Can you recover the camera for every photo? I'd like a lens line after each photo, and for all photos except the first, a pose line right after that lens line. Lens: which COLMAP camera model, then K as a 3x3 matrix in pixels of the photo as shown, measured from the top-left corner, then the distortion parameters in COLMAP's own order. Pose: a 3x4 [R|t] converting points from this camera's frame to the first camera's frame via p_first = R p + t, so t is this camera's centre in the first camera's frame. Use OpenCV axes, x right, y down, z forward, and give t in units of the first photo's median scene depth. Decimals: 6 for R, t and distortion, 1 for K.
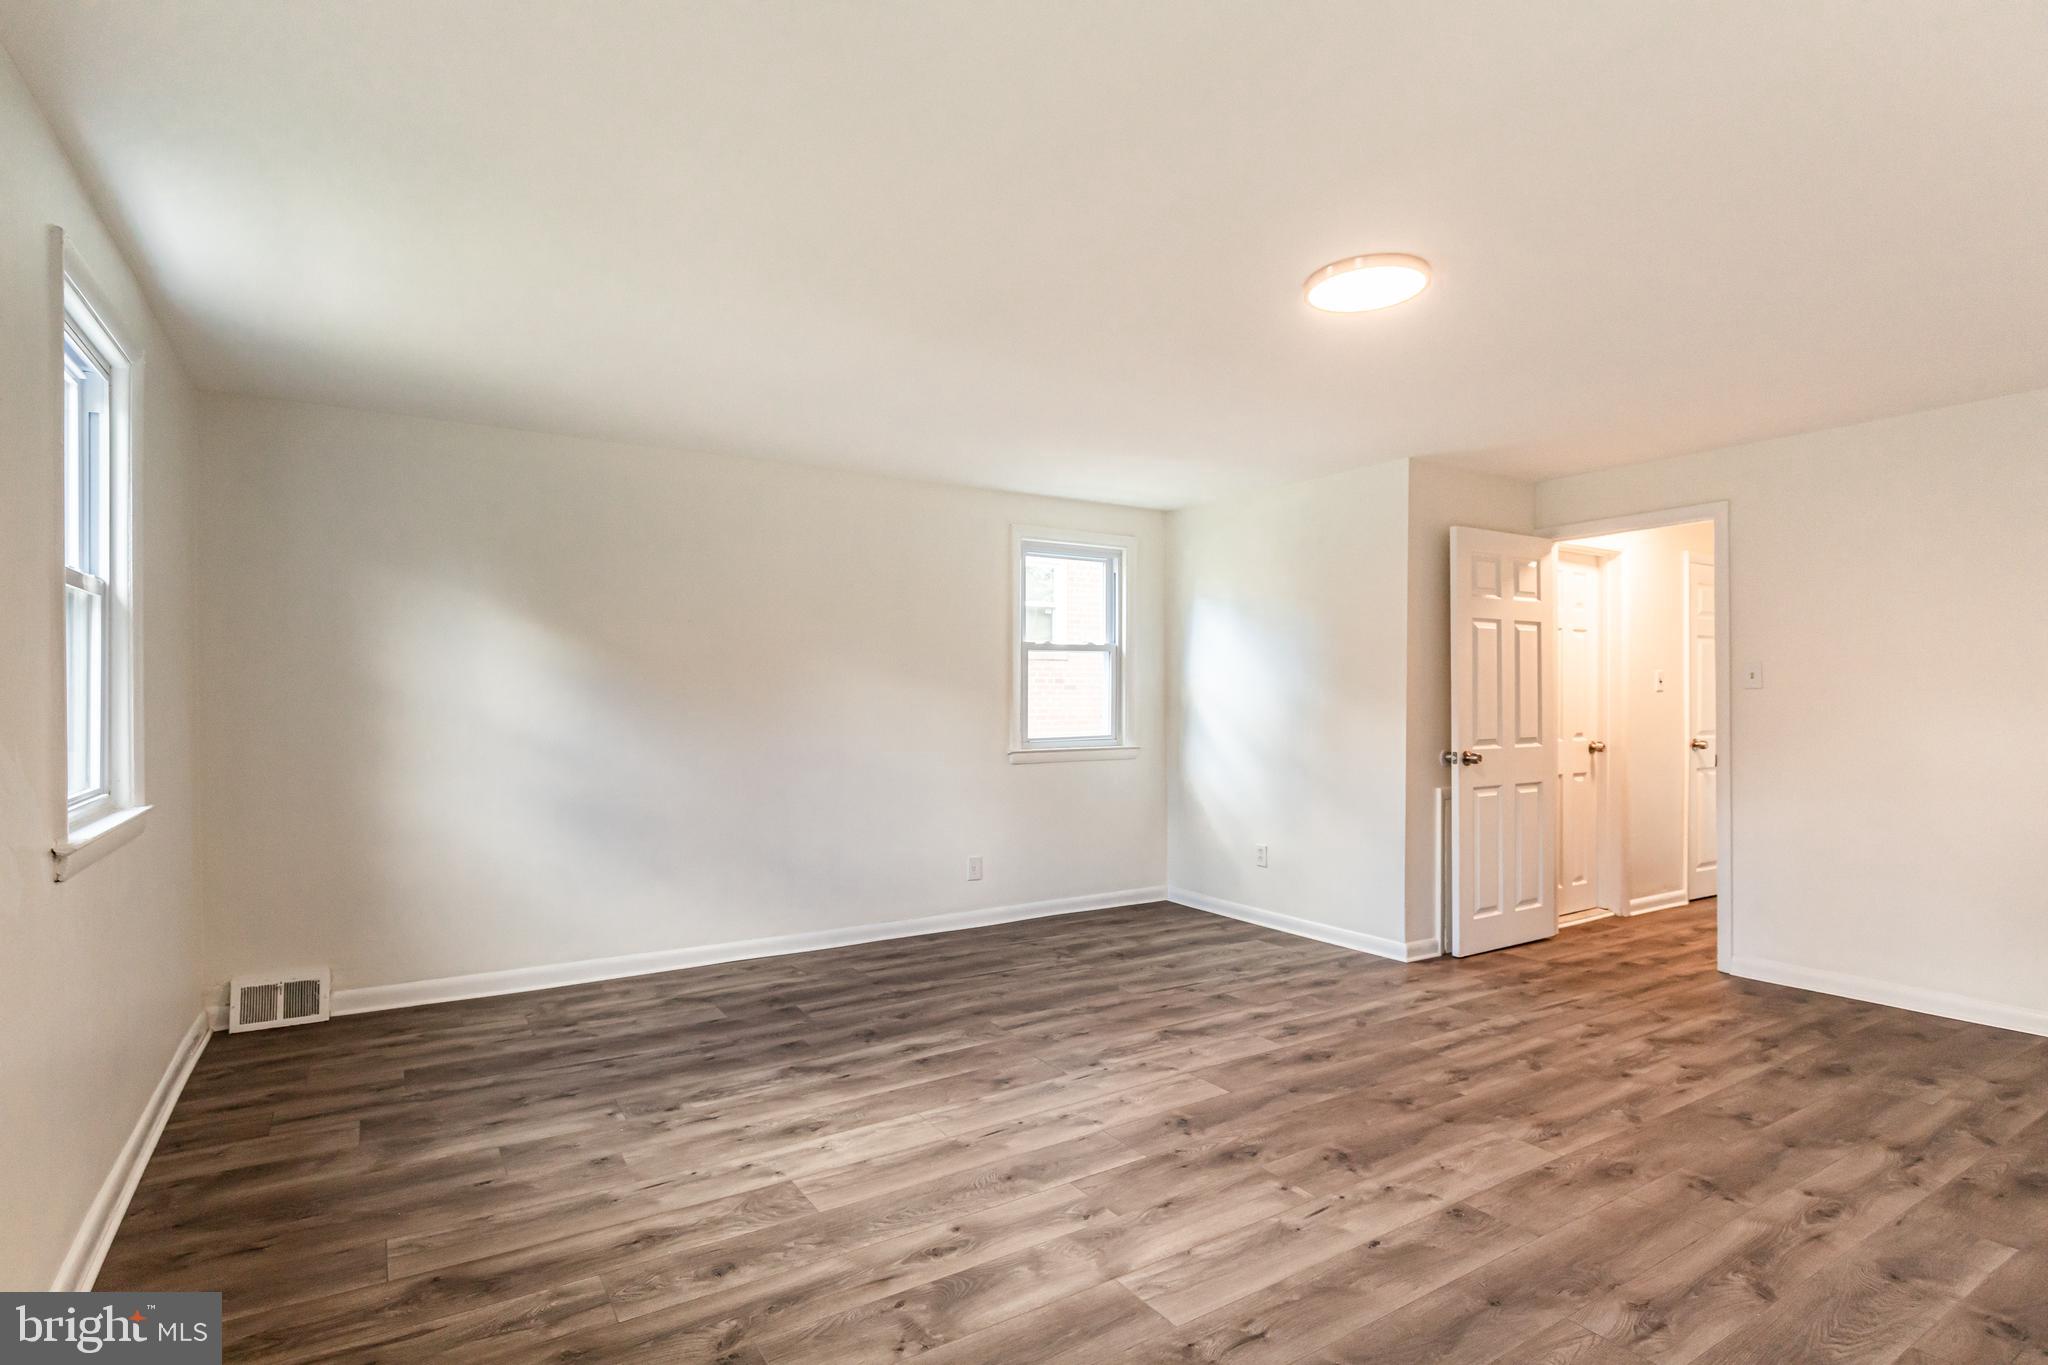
lens RADIAL K [[1004.0, 0, 986.2], [0, 1004.0, 694.9], [0, 0, 1]] dist [0.000026, -0.000625]
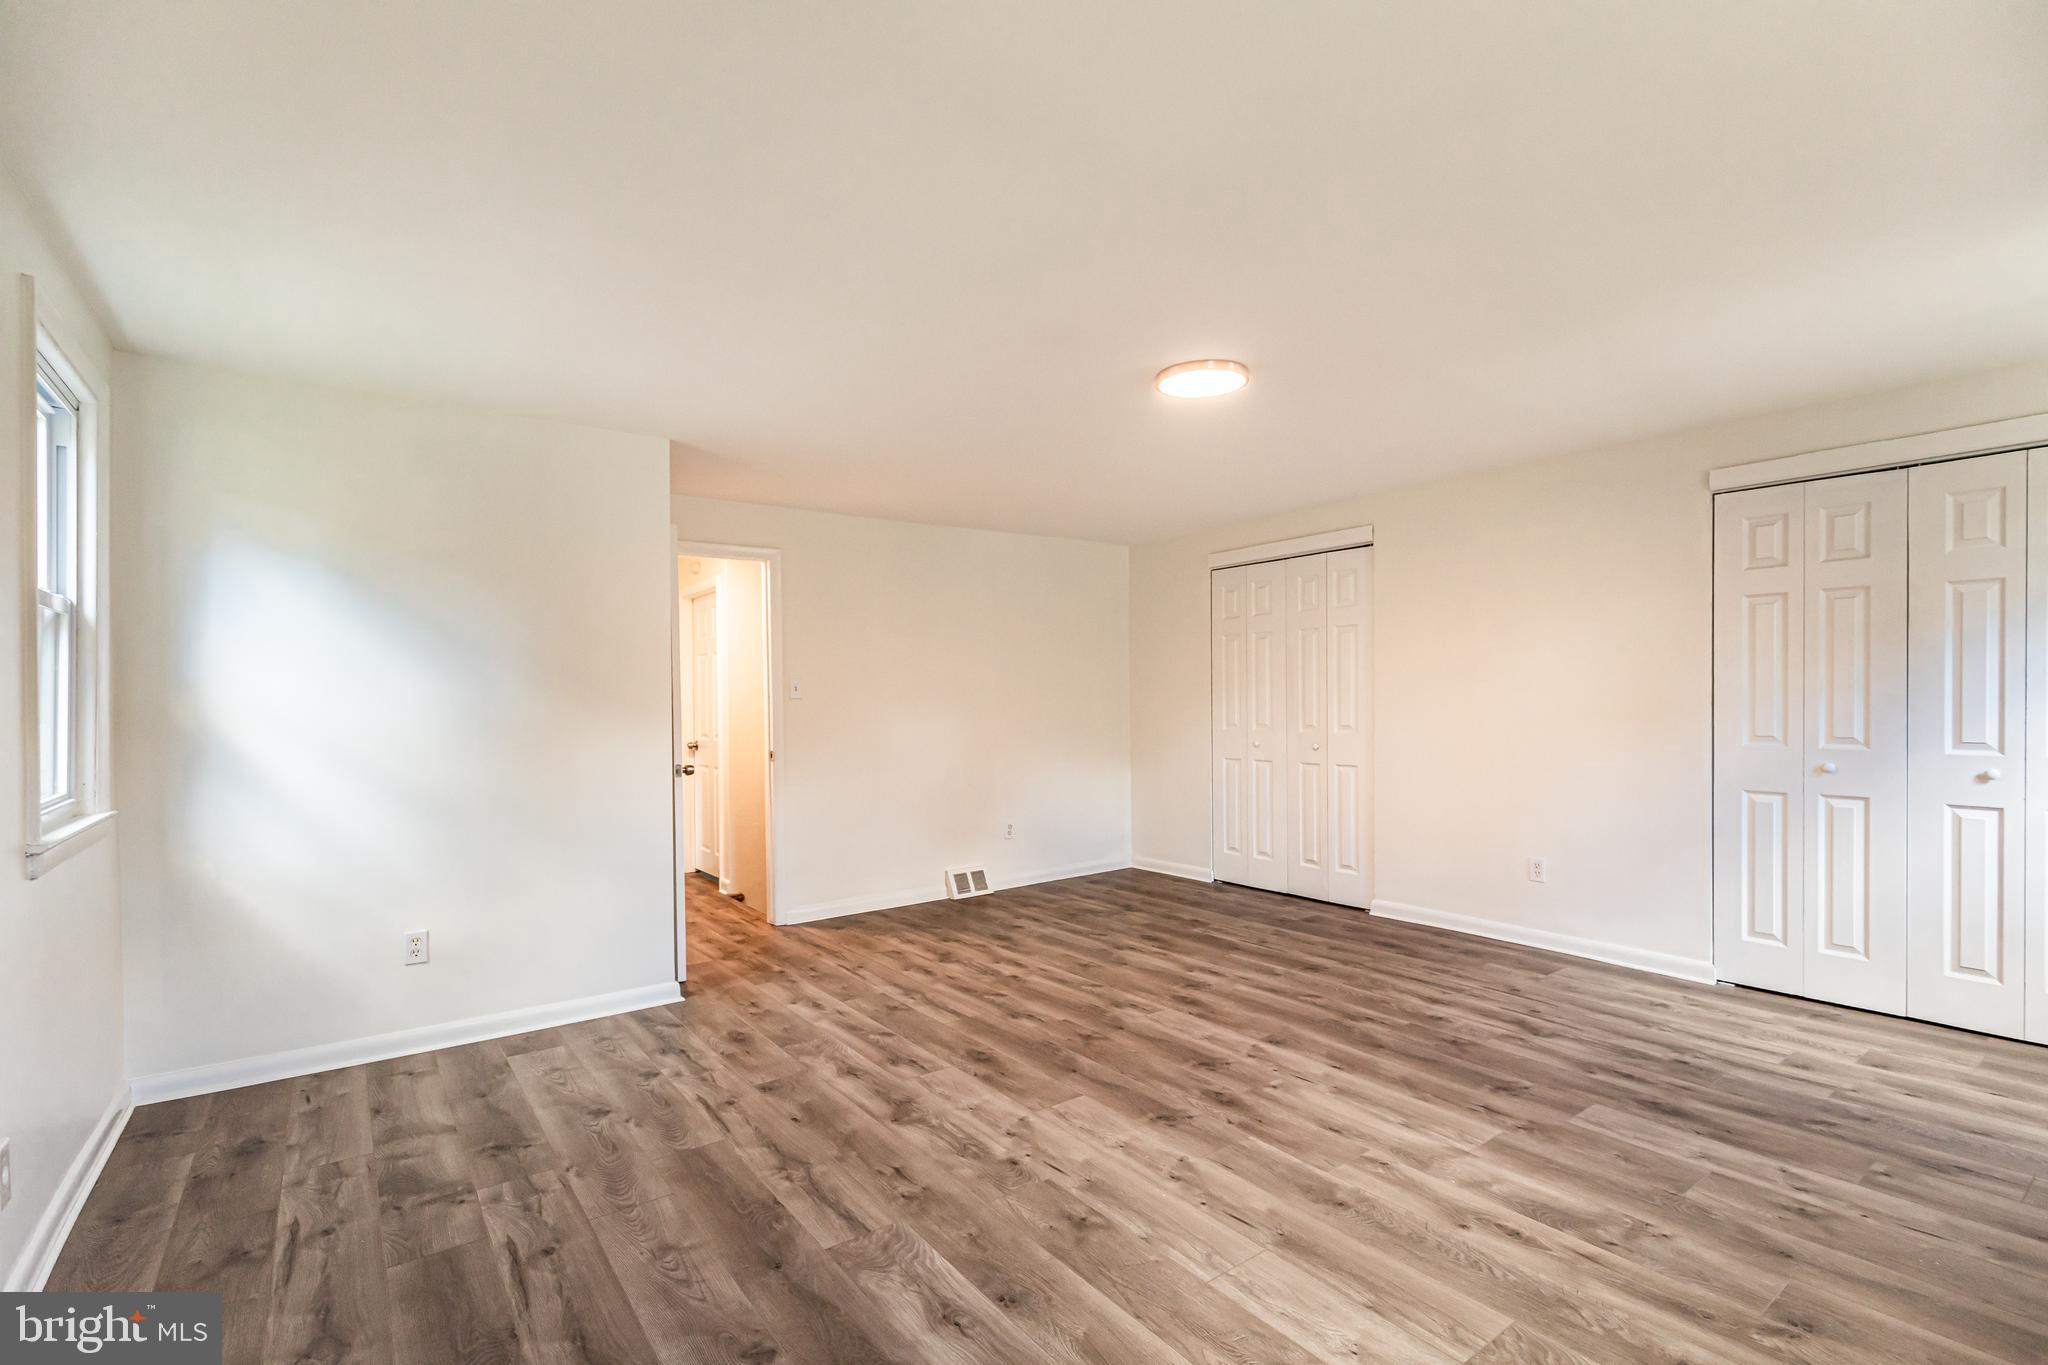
lens RADIAL K [[951.2, 0, 1053.4], [0, 951.2, 706.0], [0, 0, 1]] dist [0.003307, -0.000567]
pose [[-0.104987, -0.000930, 0.994473, -0.663529], [0.010032, 0.999948, 0.001995, 0.004122], [-0.994423, 0.010186, -0.104972, 1.068362]]
